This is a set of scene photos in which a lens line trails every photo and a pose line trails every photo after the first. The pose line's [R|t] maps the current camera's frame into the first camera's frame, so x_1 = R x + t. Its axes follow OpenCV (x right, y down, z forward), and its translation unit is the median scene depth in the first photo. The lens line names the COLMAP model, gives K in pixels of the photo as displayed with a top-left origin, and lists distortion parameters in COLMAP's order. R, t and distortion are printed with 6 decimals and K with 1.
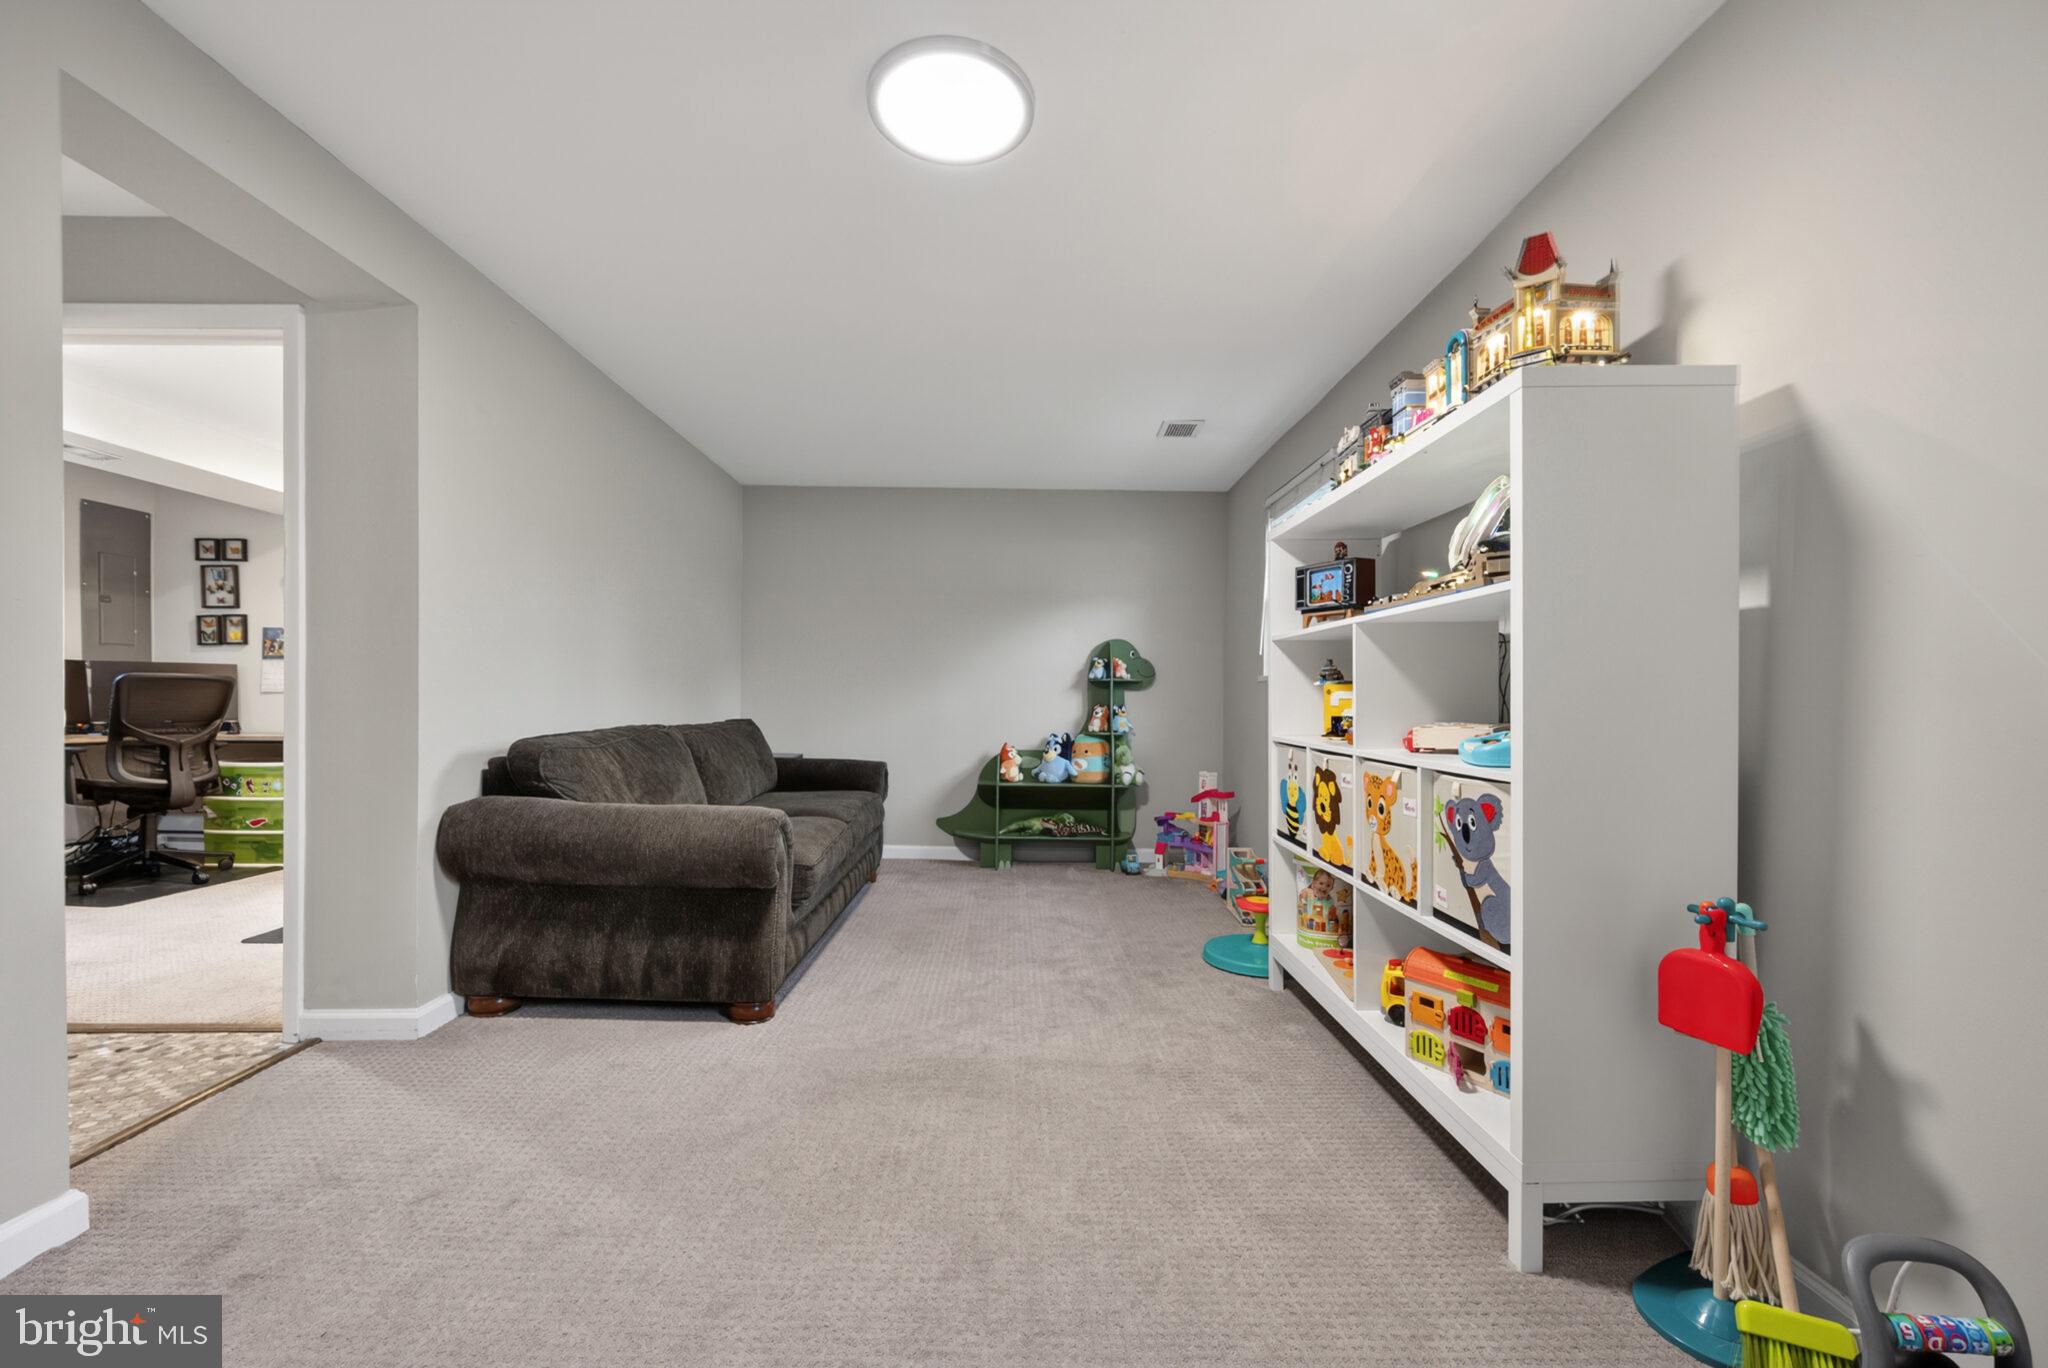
lens RADIAL K [[837.7, 0, 1019.8], [0, 837.7, 715.7], [0, 0, 1]] dist [-0.000936, -0.000139]
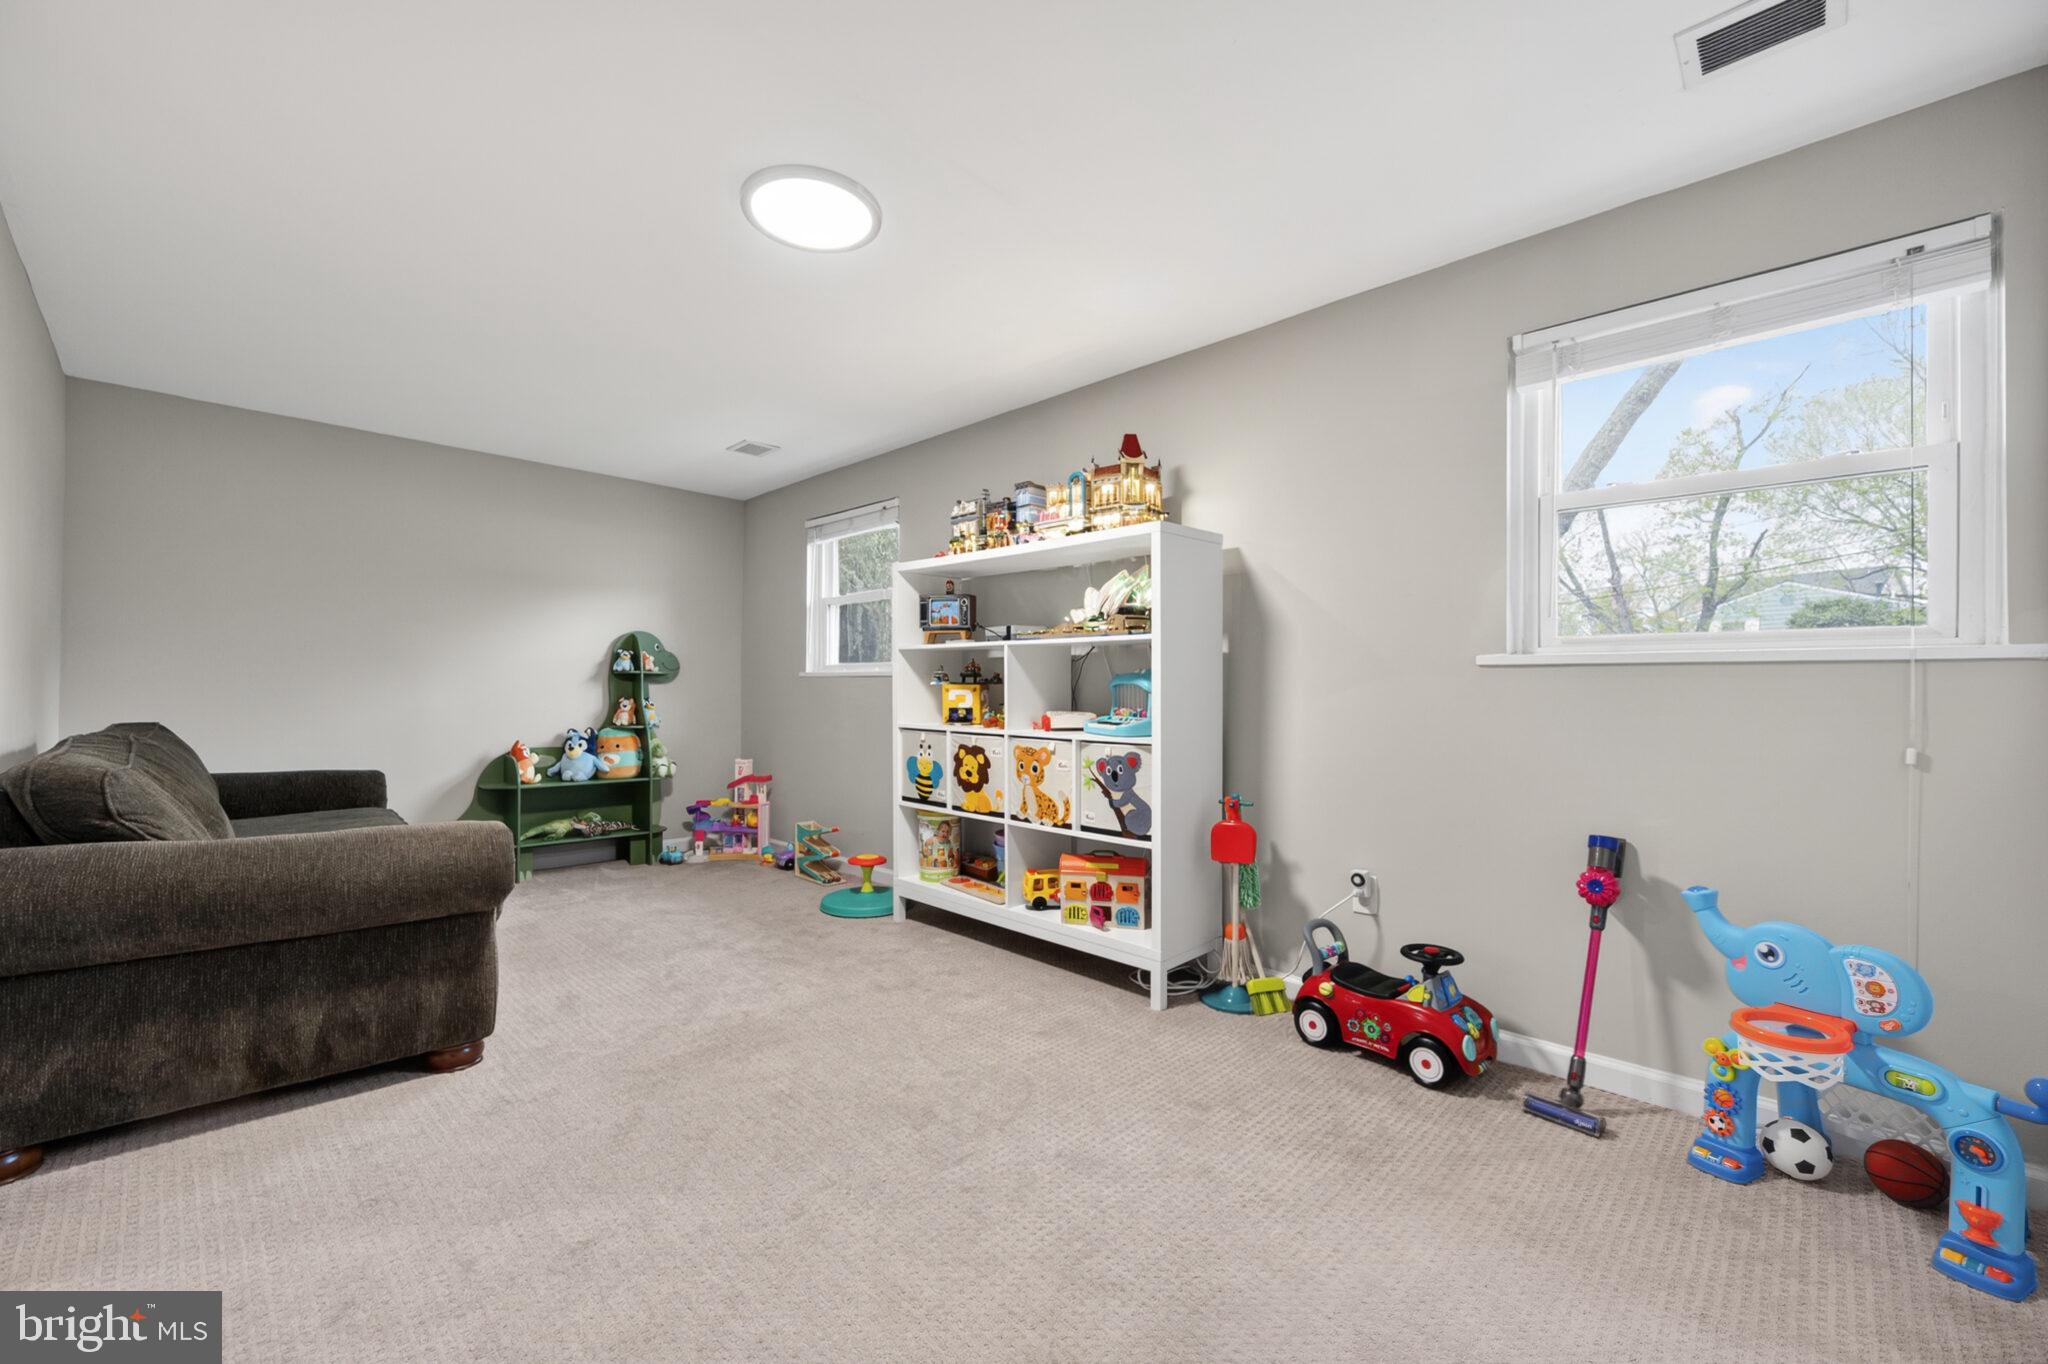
lens RADIAL K [[864.1, 0, 1014.8], [0, 864.1, 696.9], [0, 0, 1]] dist [-0.000194, -0.000586]
pose [[0.691204, -0.007394, 0.722622, -0.567383], [0.011023, 0.999939, -0.000312, -0.015253], [-0.722576, 0.008181, 0.691243, -0.047557]]
